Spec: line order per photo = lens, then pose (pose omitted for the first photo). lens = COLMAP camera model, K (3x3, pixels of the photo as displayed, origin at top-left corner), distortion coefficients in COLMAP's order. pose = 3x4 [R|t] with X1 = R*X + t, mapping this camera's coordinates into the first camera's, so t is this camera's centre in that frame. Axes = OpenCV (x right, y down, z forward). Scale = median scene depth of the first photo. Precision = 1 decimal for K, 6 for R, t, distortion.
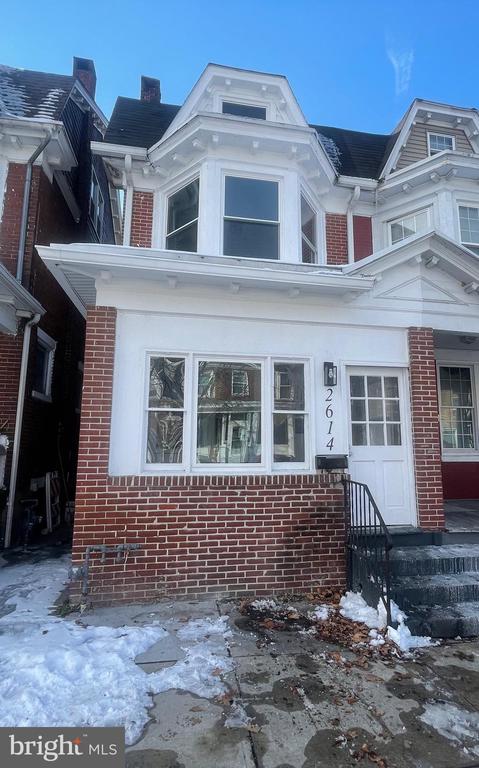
lens RADIAL K [[378.6, 0, 239.5], [0, 378.6, 384.0], [0, 0, 1]] dist [-0.003890, -0.000016]
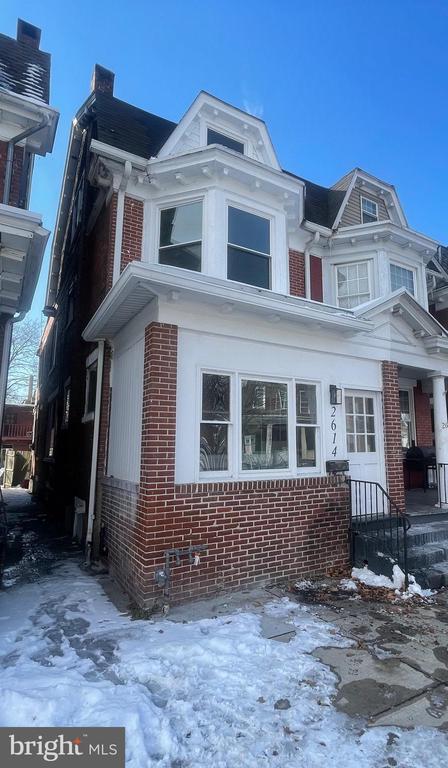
lens RADIAL K [[387.4, 0, 224.0], [0, 387.4, 384.0], [0, 0, 1]] dist [-0.001762, -0.000741]
pose [[0.939339, 0.048049, 0.339609, -0.556149], [-0.047313, 0.998825, -0.010452, -0.032756], [-0.339712, -0.006250, 0.940509, -0.070166]]
